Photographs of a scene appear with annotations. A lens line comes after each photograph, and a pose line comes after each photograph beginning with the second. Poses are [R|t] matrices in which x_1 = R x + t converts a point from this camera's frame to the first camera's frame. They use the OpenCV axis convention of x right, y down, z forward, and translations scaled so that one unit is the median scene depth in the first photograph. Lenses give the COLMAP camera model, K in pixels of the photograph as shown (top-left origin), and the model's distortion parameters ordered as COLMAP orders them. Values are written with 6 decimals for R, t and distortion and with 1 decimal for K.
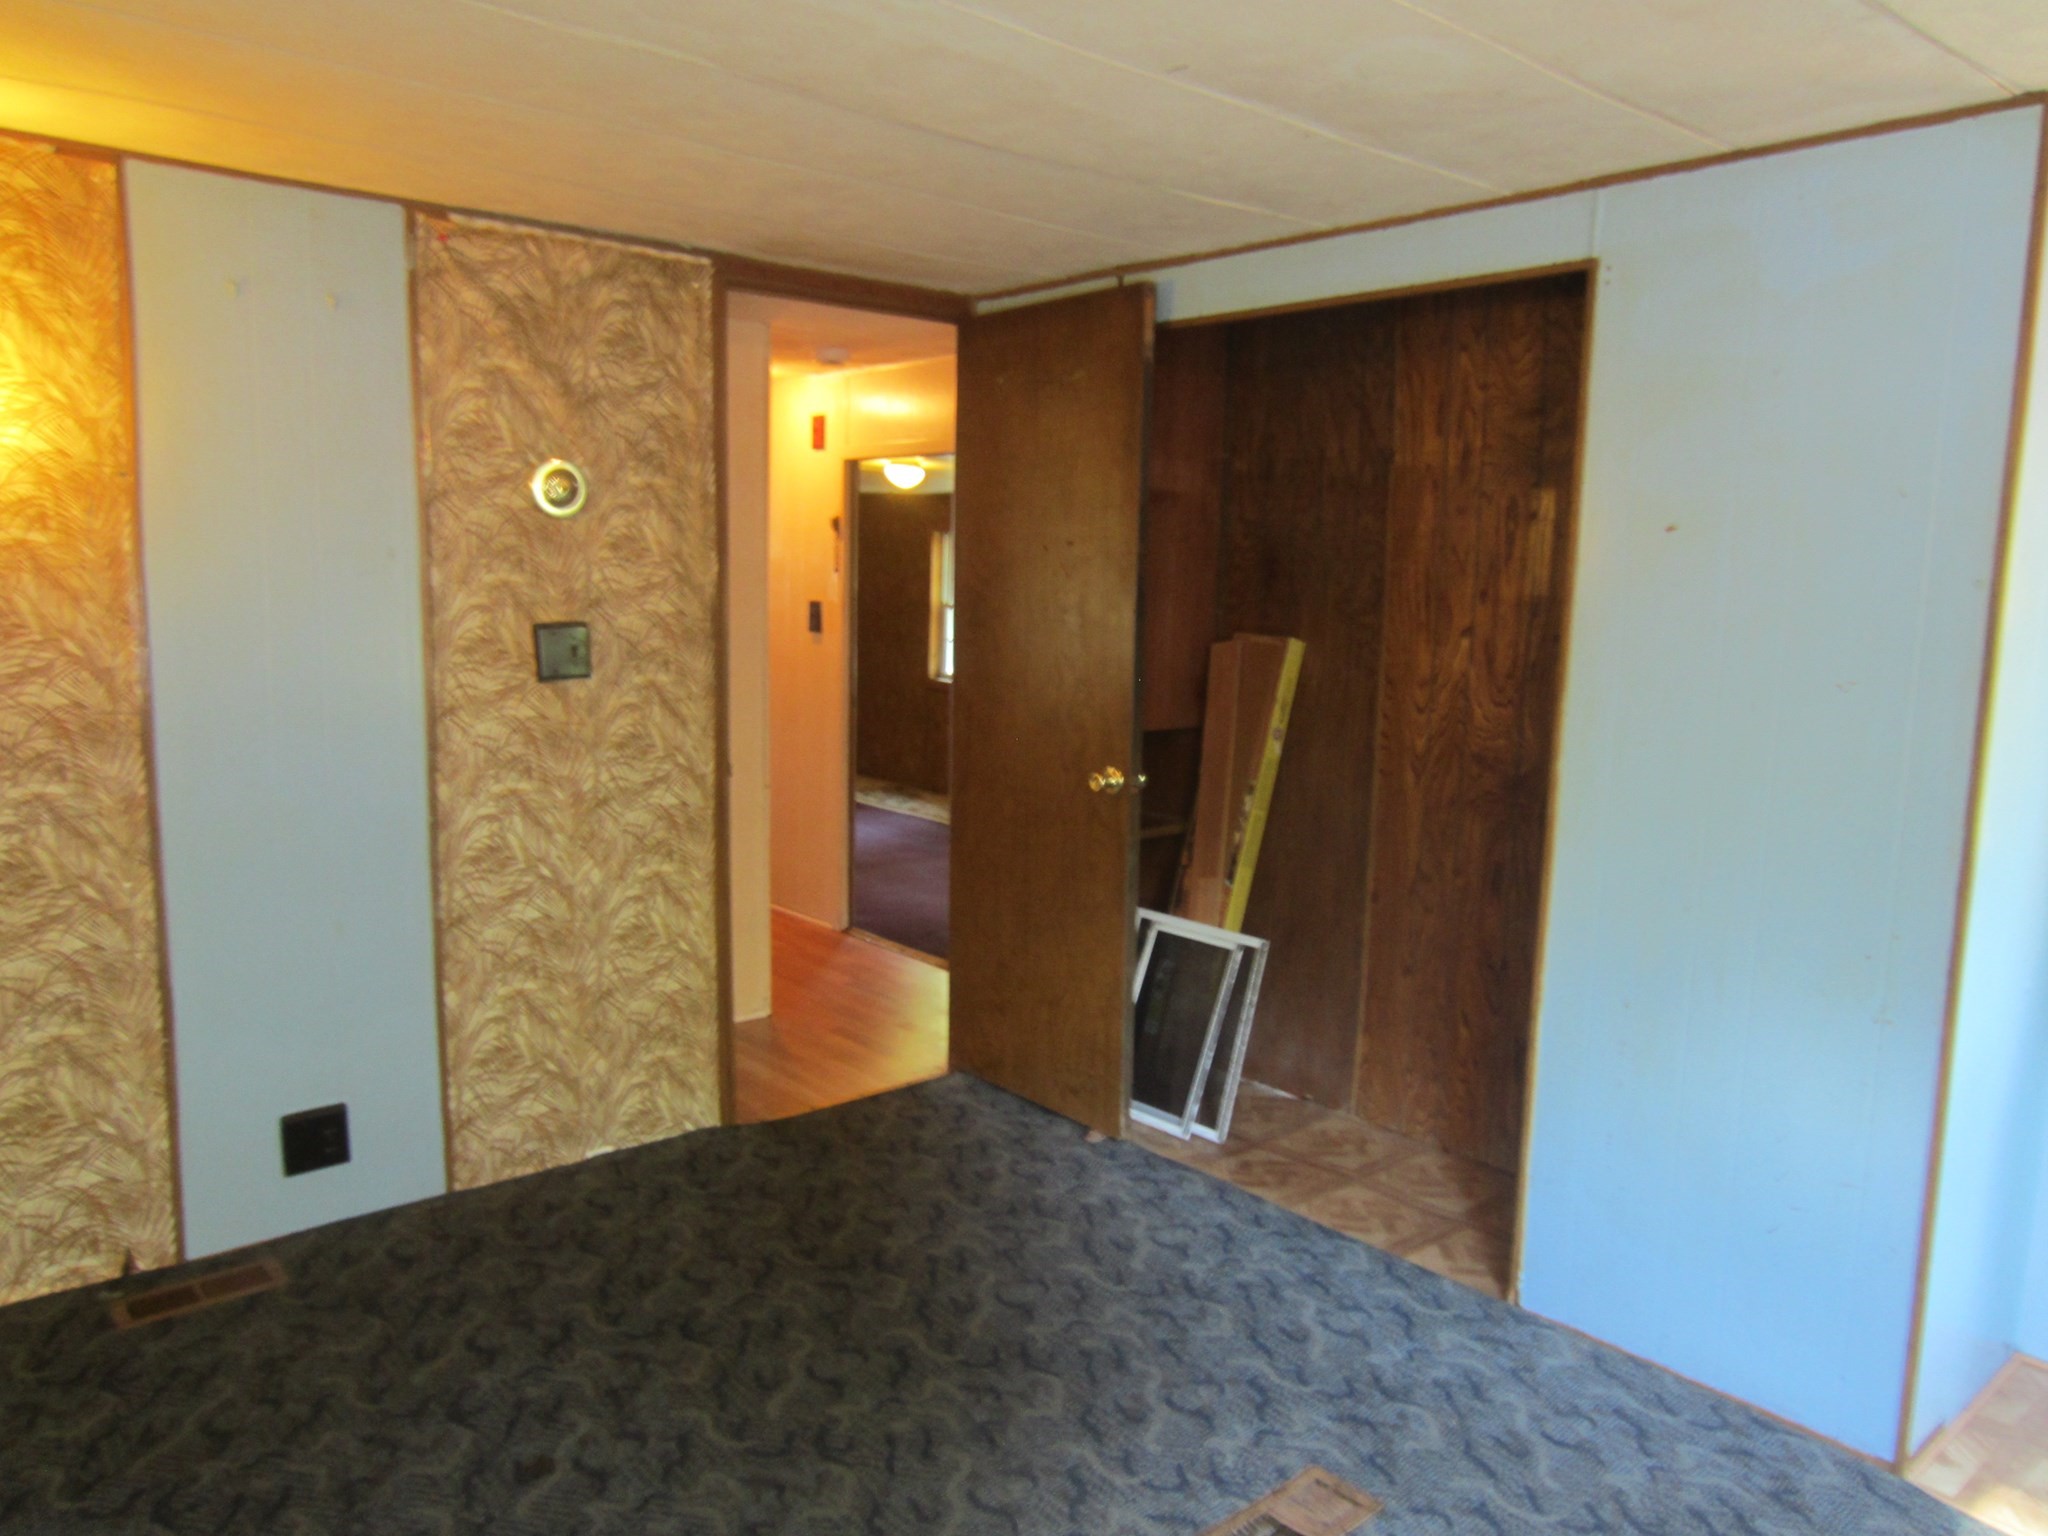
lens RADIAL K [[1479.2, 0, 1037.4], [0, 1479.2, 762.5], [0, 0, 1]] dist [-0.013390, 0.010056]
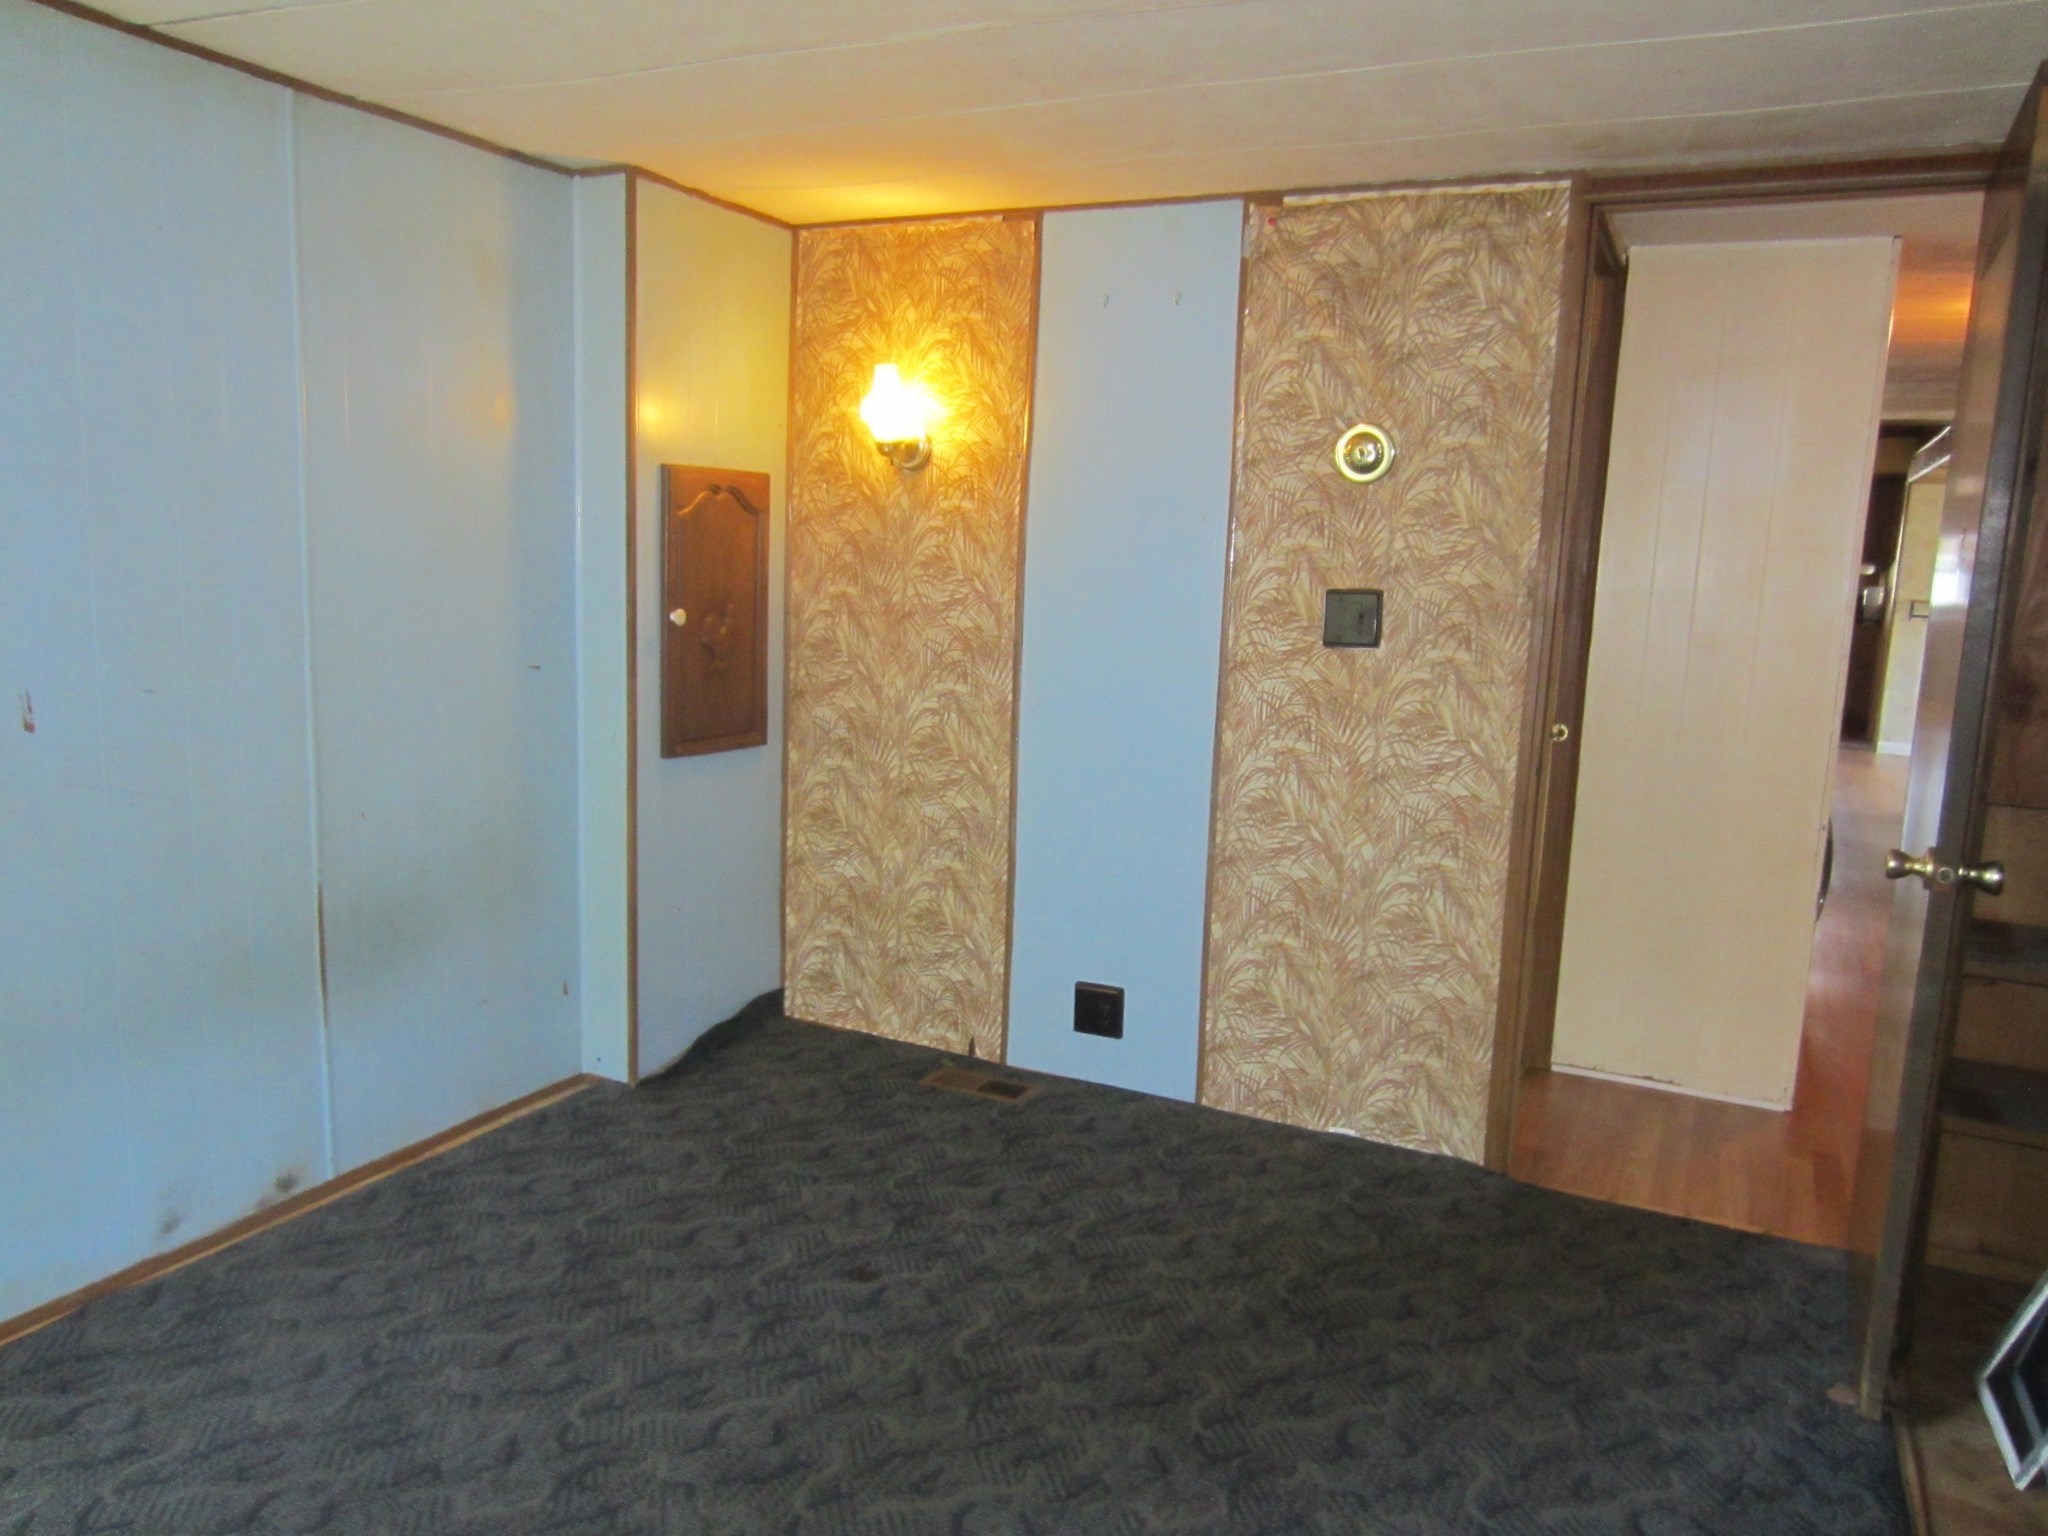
lens RADIAL K [[1479.2, 0, 1037.4], [0, 1479.2, 762.5], [0, 0, 1]] dist [-0.013390, 0.010056]
pose [[0.387909, 0.136004, -0.911608, 0.528369], [-0.145177, 0.985723, 0.085286, -0.034915], [0.910192, 0.099262, 0.402116, 0.432371]]
